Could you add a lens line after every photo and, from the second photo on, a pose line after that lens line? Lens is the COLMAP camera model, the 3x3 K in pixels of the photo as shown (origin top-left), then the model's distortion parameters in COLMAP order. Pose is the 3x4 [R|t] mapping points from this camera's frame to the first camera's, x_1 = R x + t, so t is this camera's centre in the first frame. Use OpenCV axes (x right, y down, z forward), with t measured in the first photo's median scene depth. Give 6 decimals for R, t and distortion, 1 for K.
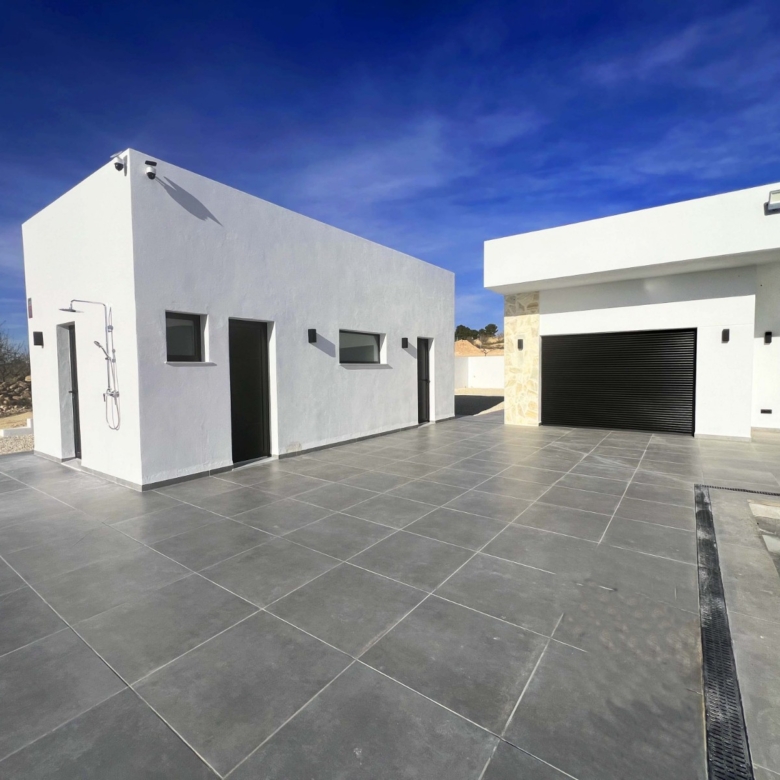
lens RADIAL K [[417.6, 0, 384.9], [0, 417.6, 388.7], [0, 0, 1]] dist [-0.001981, 0.001432]
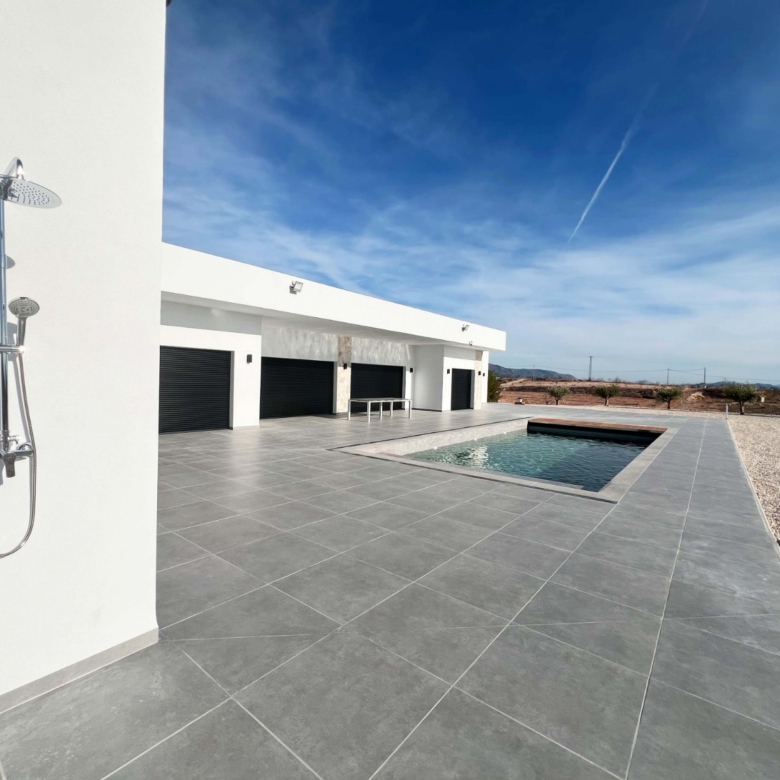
lens RADIAL K [[416.8, 0, 389.2], [0, 416.8, 392.3], [0, 0, 1]] dist [-0.001190, -0.000757]
pose [[0.037440, -0.018341, 0.999131, -0.660854], [0.022169, 0.999601, 0.017519, -0.023511], [-0.999053, 0.021494, 0.037832, 0.453946]]
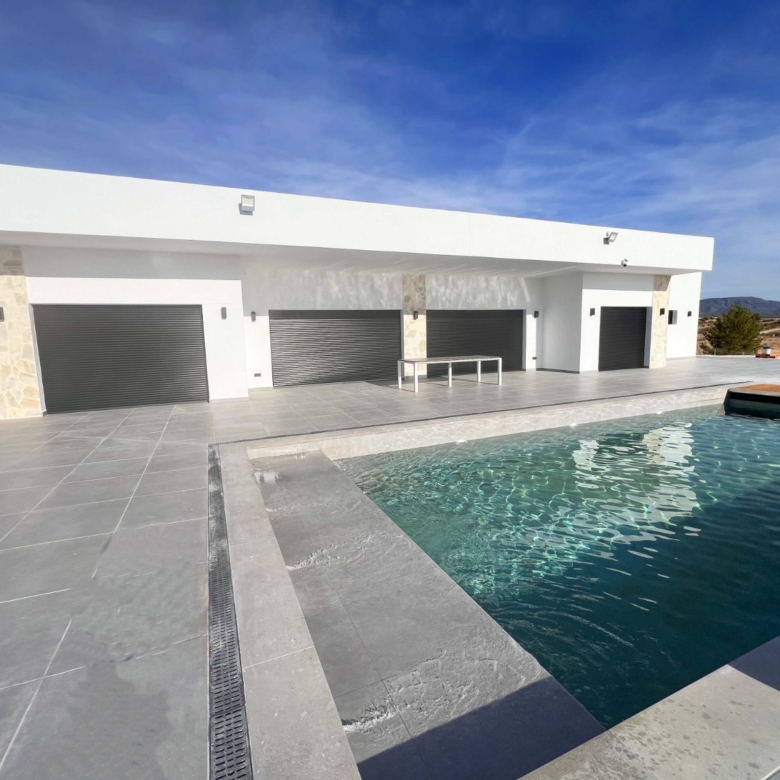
lens RADIAL K [[417.6, 0, 385.9], [0, 417.6, 388.8], [0, 0, 1]] dist [-0.001981, 0.001432]
pose [[0.516333, -0.110794, 0.849191, 0.036384], [0.062259, 0.993828, 0.091810, 0.004750], [-0.854122, 0.005465, 0.520044, 0.006455]]
